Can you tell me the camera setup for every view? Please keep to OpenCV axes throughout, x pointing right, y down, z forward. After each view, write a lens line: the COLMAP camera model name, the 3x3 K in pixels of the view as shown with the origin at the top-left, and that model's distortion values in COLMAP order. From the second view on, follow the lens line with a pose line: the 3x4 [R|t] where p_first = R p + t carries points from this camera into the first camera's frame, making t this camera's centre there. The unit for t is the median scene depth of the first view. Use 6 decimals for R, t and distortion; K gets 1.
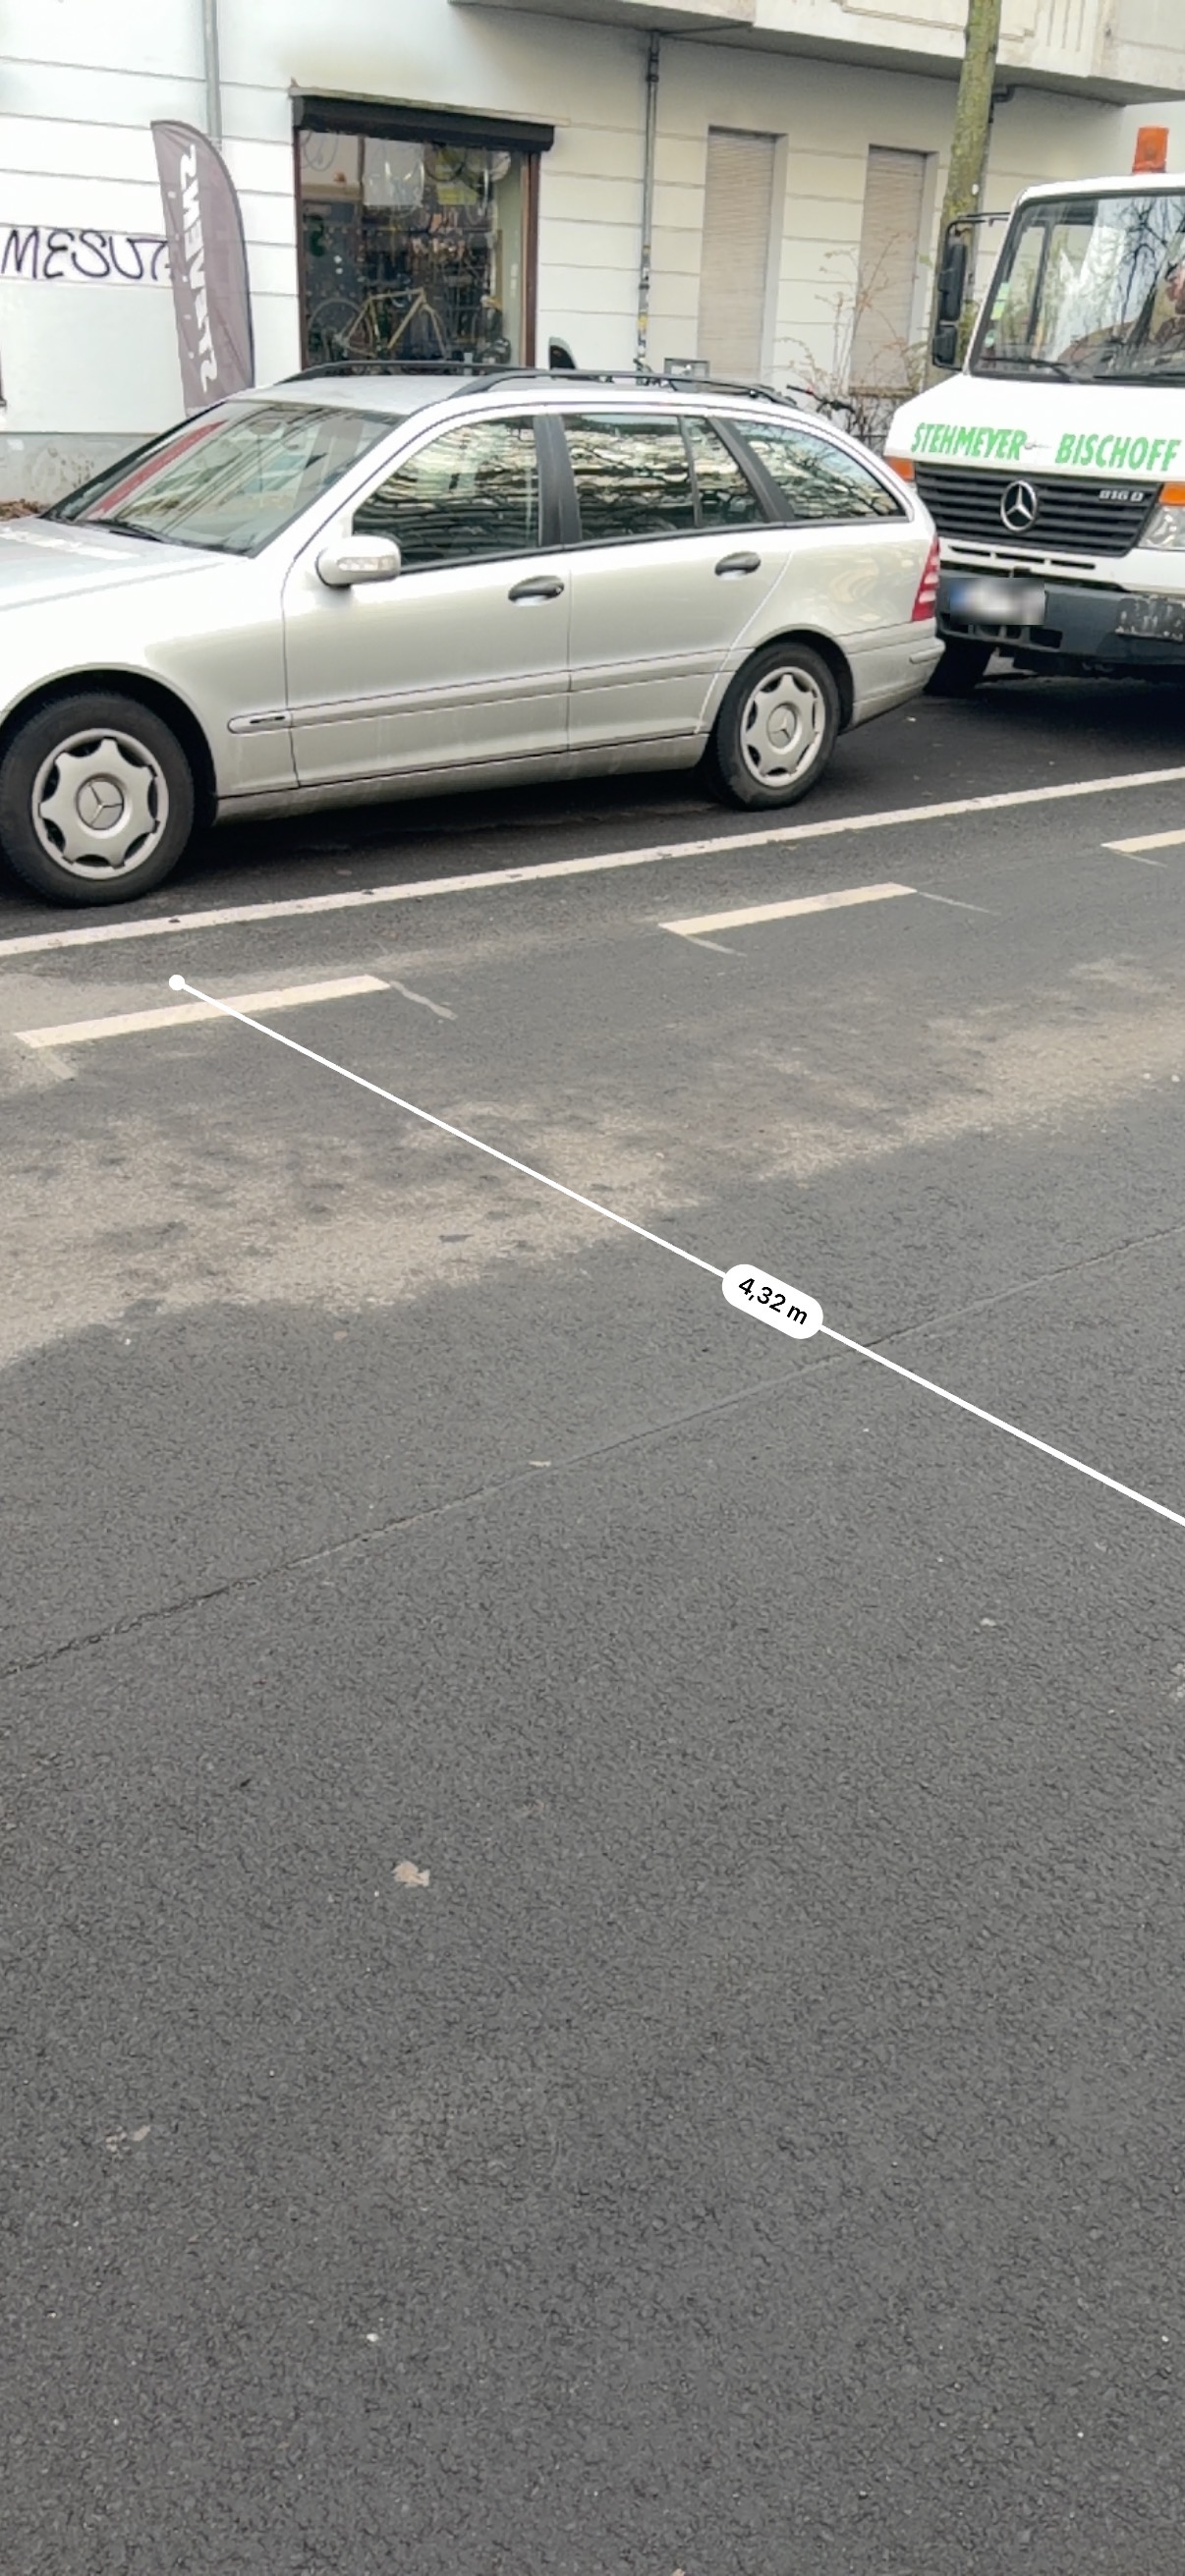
lens RADIAL K [[1933.5, 0, 613.6], [0, 1933.5, 1273.8], [0, 0, 1]] dist [0.050098, -0.066054]
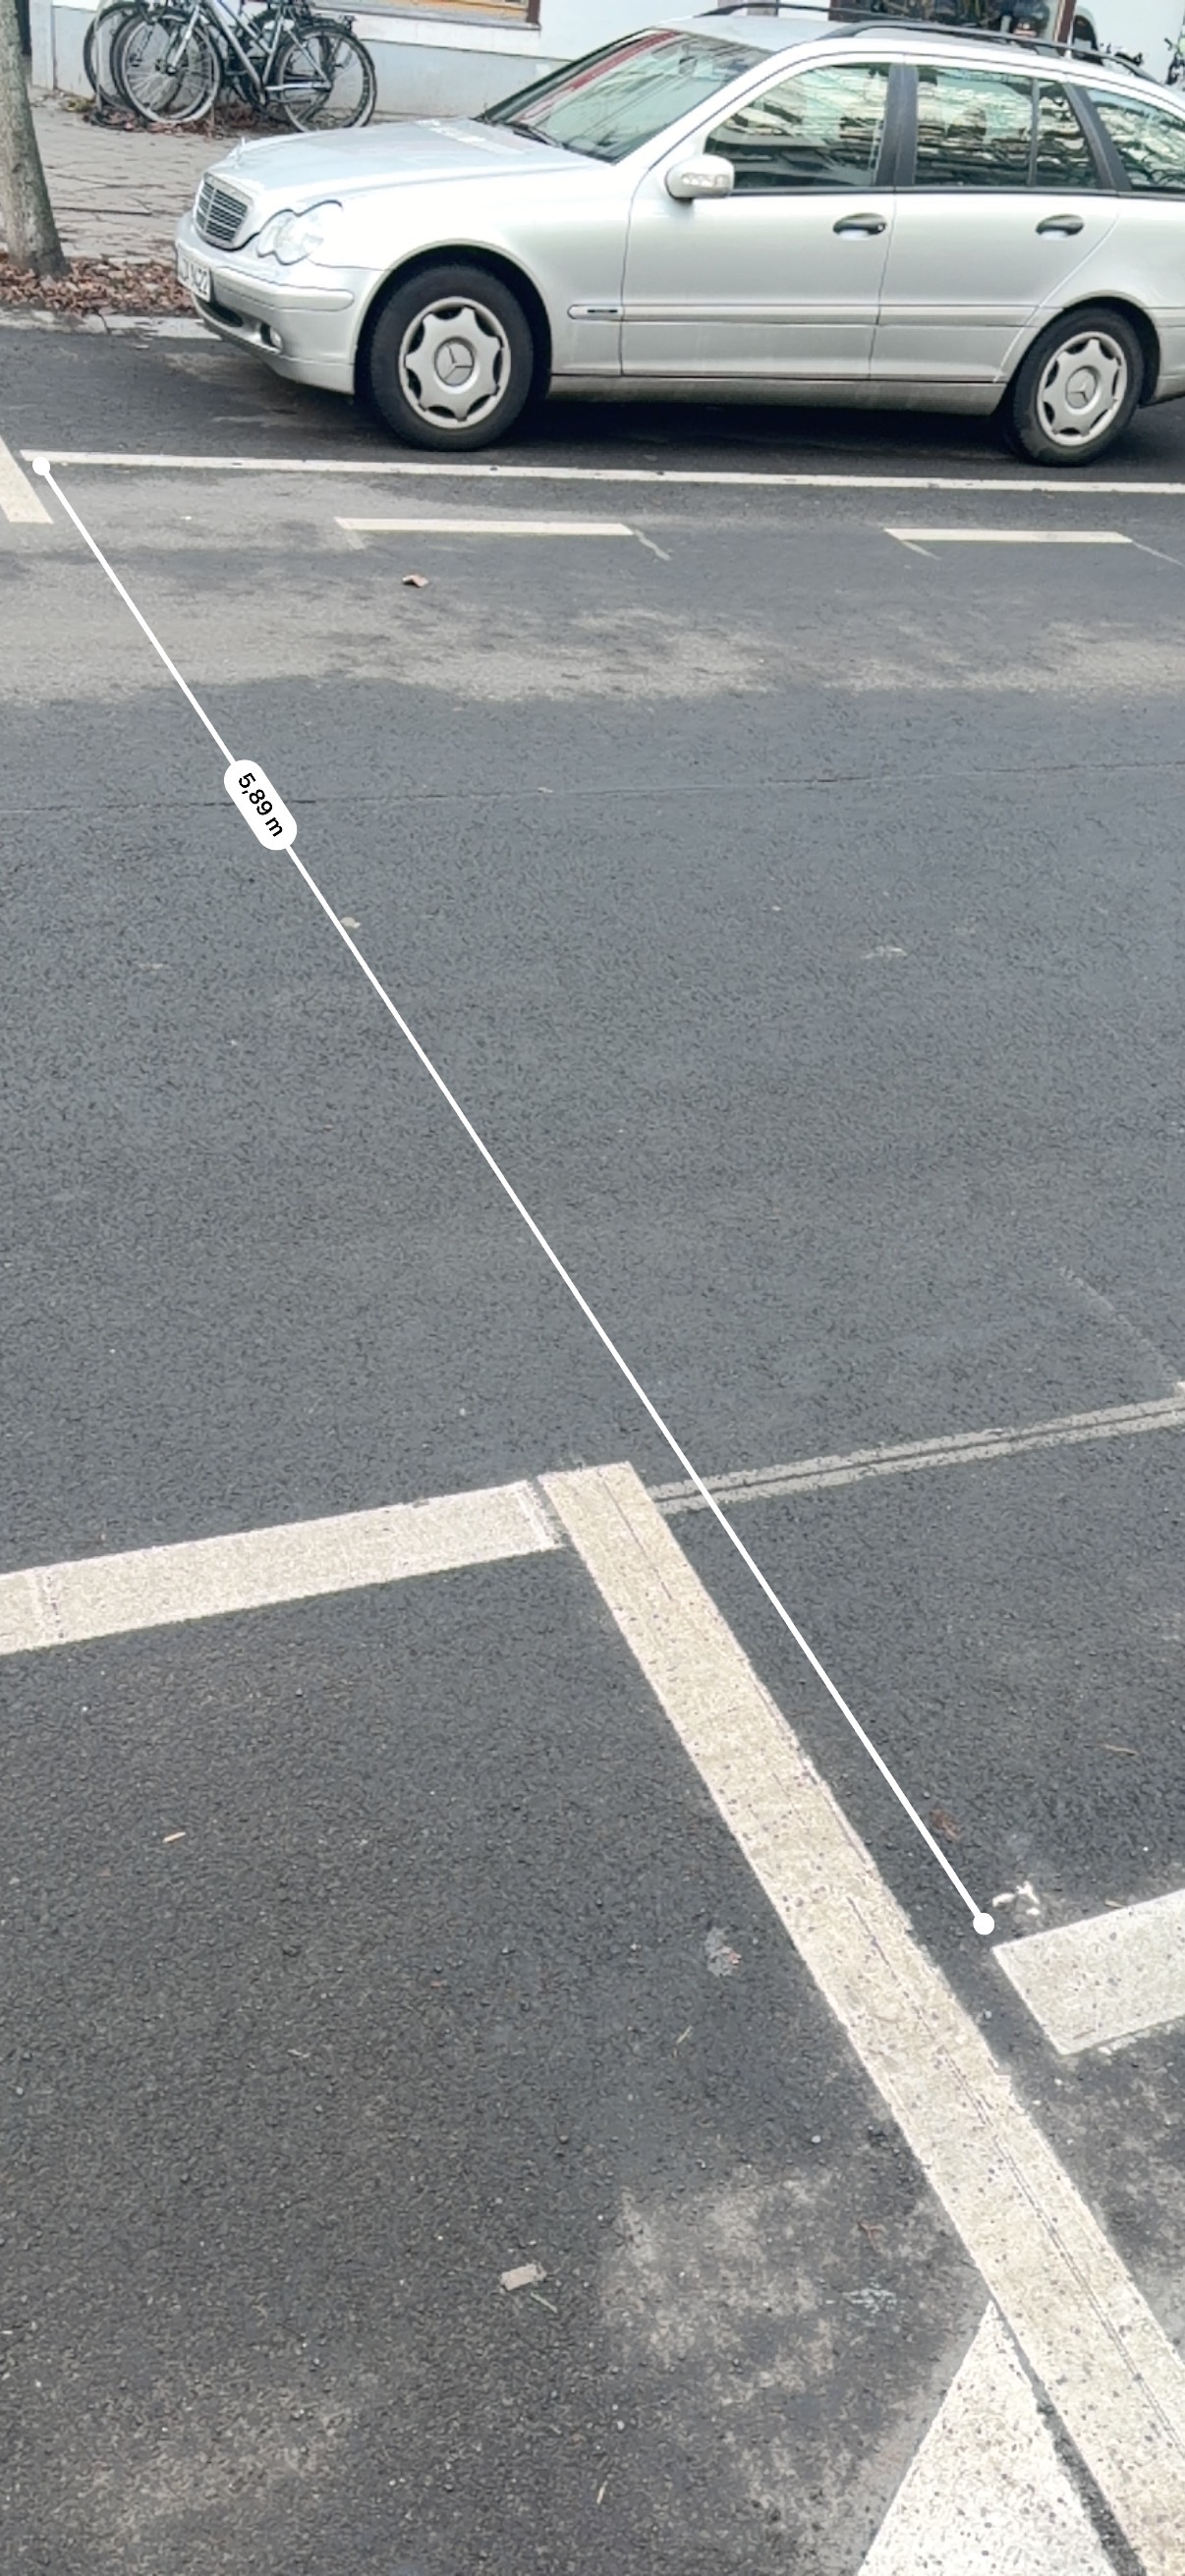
lens RADIAL K [[1927.1, 0, 592.5], [0, 1927.1, 1288.0], [0, 0, 1]] dist [0.018758, -0.007039]
pose [[0.954767, 0.217289, -0.202991, 0.177861], [-0.187747, 0.969888, 0.155141, 0.109636], [0.230589, -0.110012, 0.966812, -0.213672]]
